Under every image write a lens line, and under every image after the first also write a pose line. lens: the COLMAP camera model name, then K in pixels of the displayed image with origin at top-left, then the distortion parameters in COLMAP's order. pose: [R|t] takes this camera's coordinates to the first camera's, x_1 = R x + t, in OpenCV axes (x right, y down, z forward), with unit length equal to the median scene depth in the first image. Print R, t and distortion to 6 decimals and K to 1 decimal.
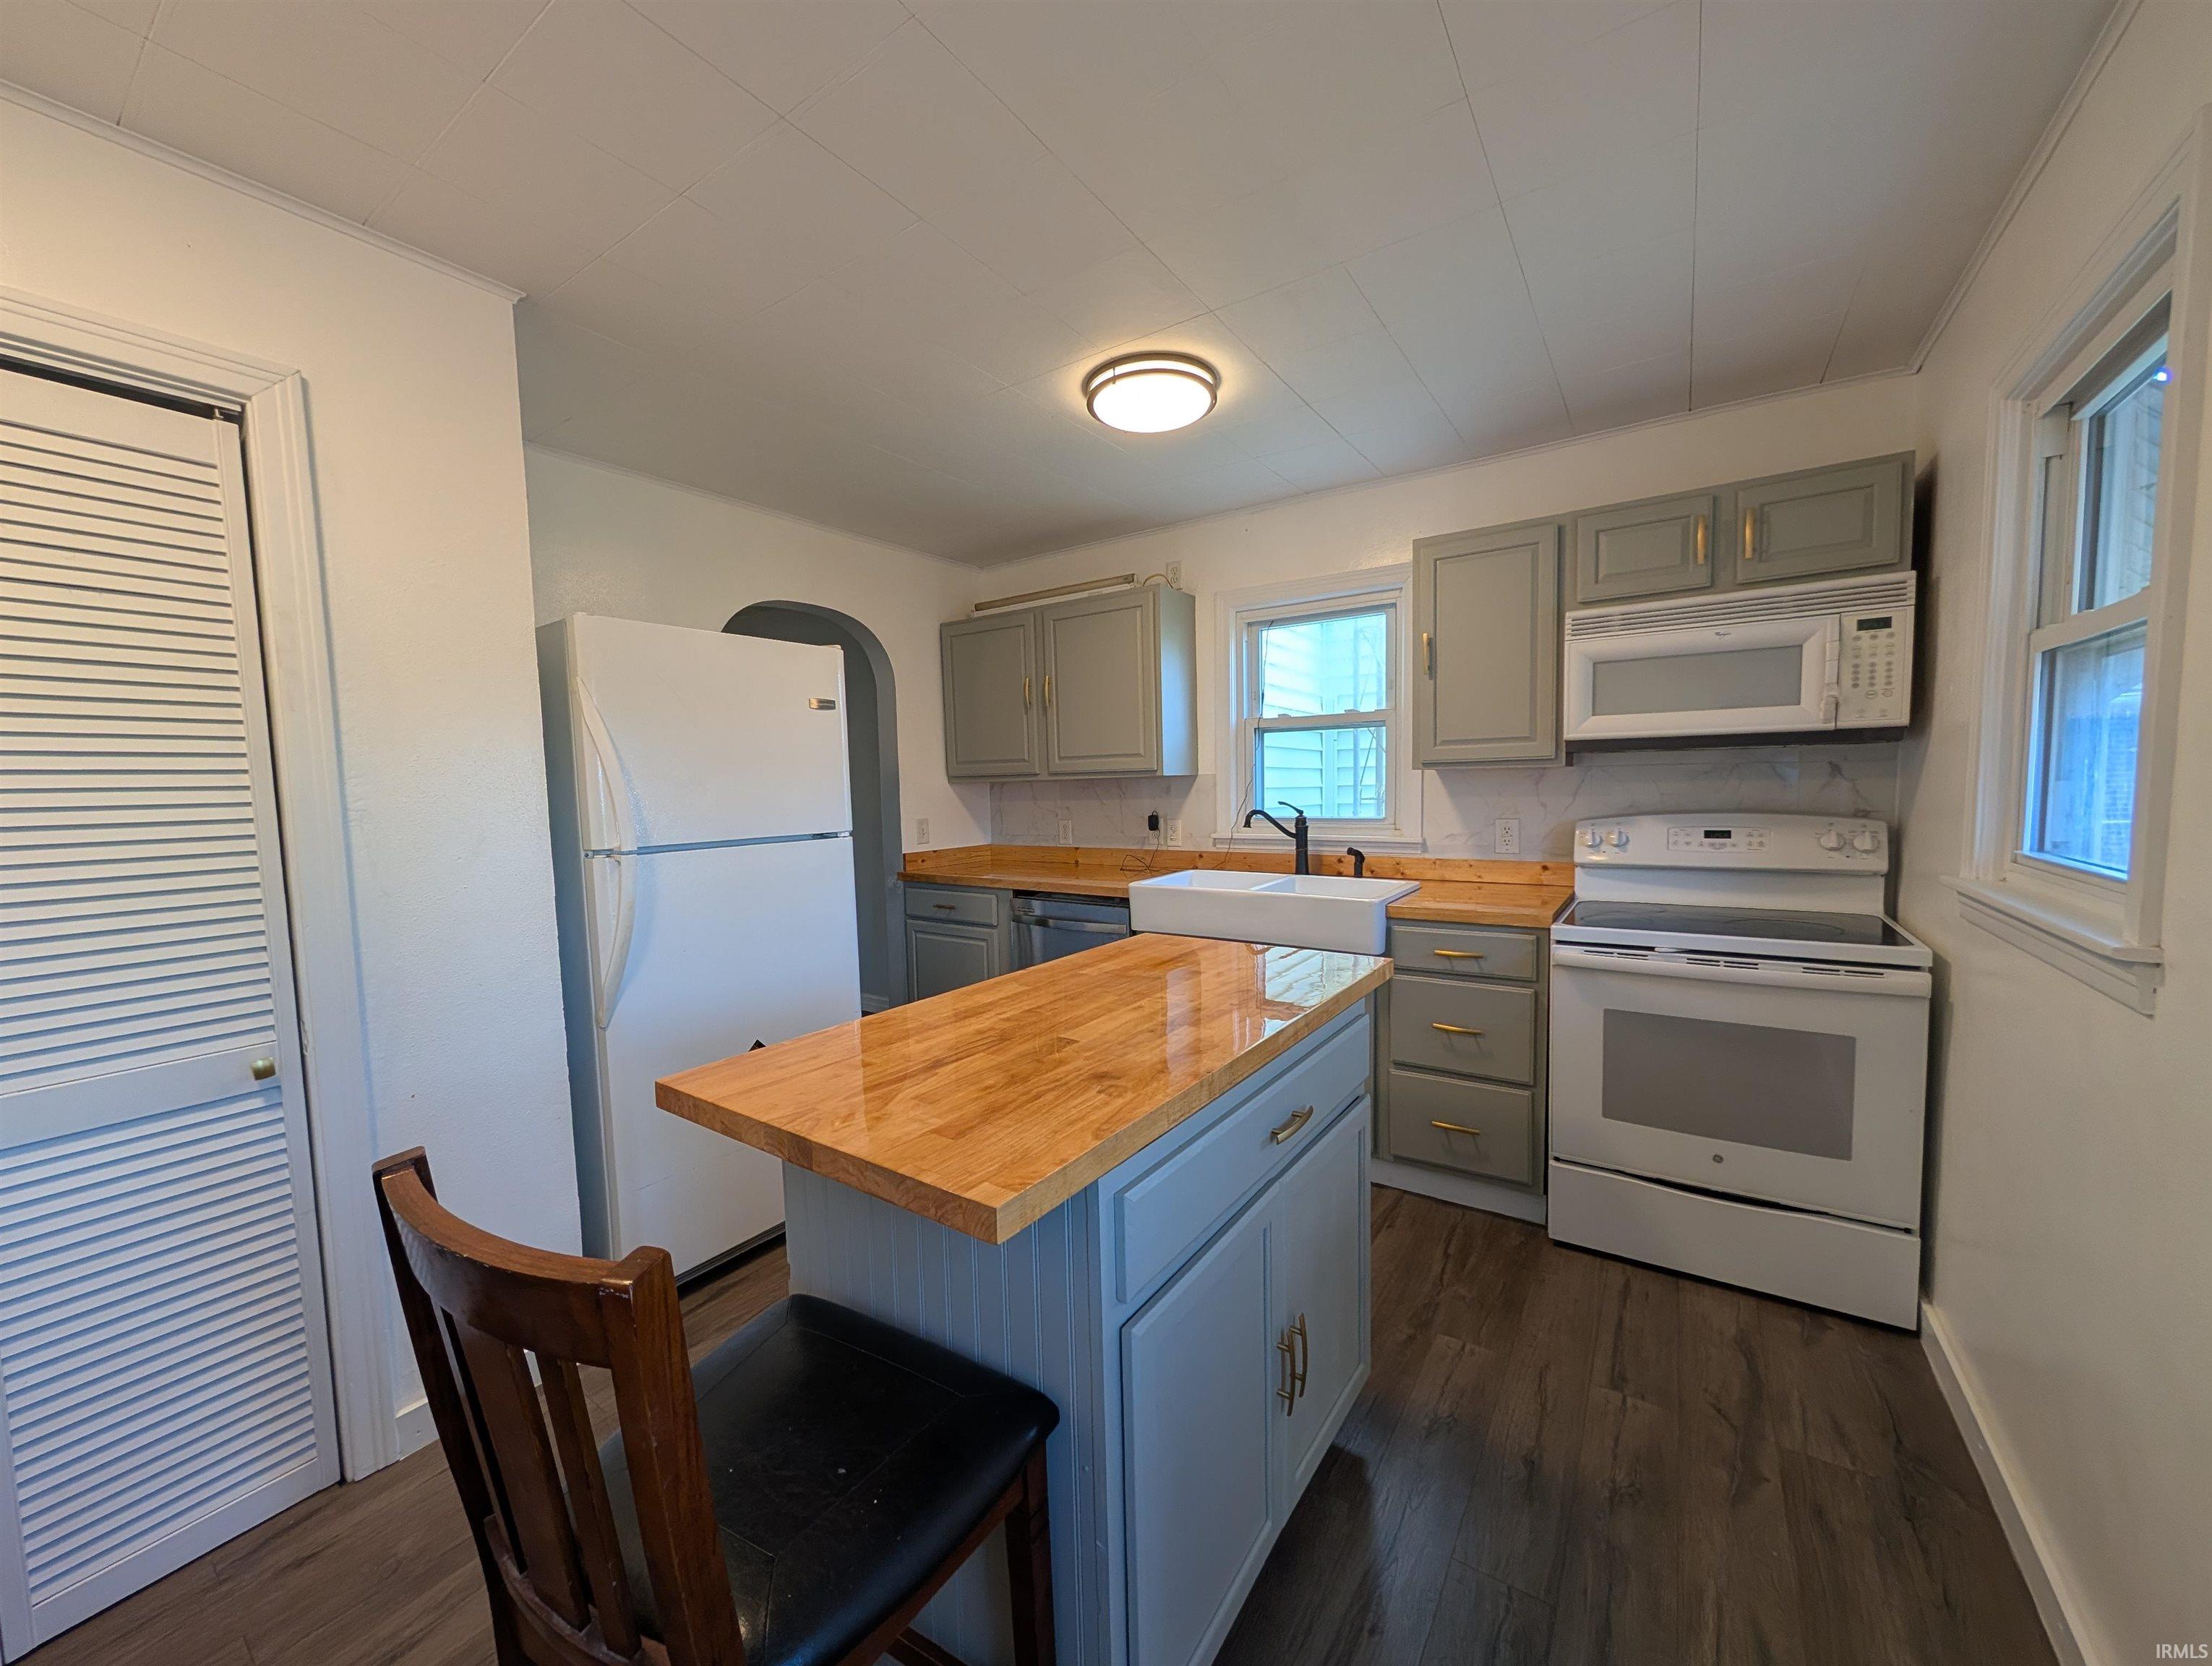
lens RADIAL K [[837.0, 0, 1101.3], [0, 837.0, 841.8], [0, 0, 1]] dist [-0.002011, 0.000146]
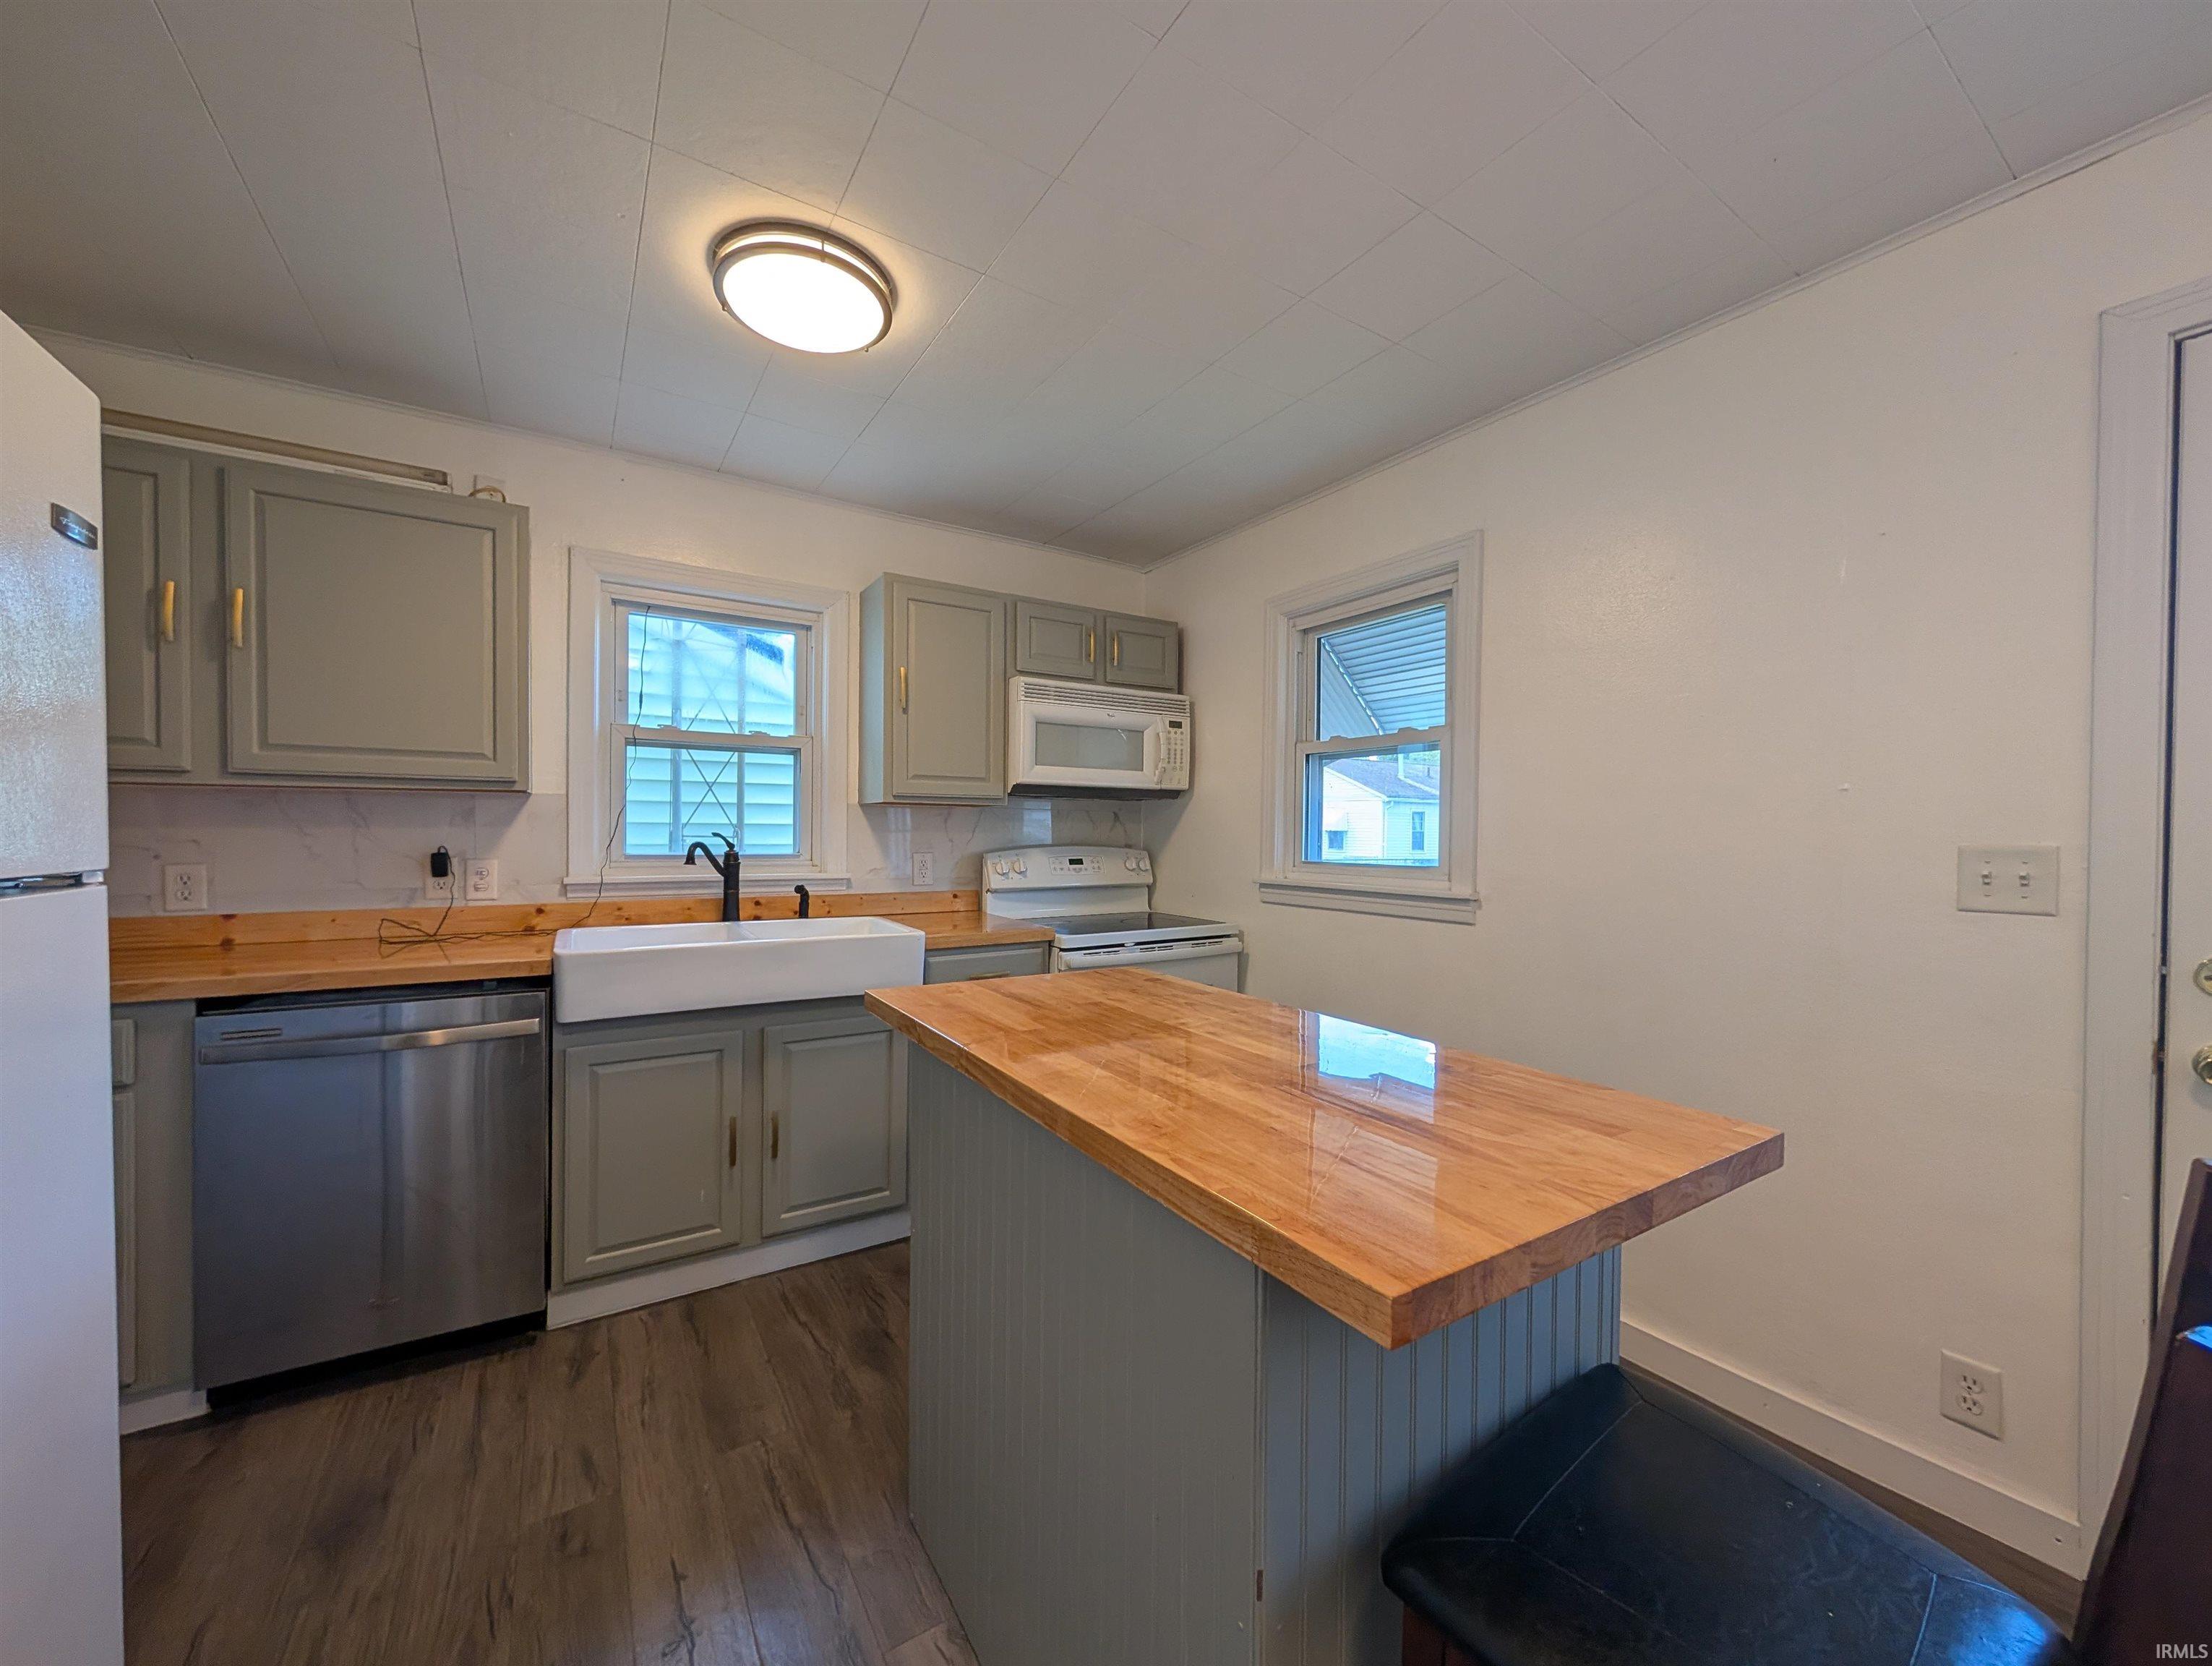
lens RADIAL K [[837.0, 0, 1101.3], [0, 837.0, 841.8], [0, 0, 1]] dist [-0.002011, 0.000146]
pose [[0.390300, 0.015649, 0.920555, -0.482552], [0.047978, 0.998151, -0.037310, 0.011235], [-0.919437, 0.058728, 0.388828, 0.430418]]
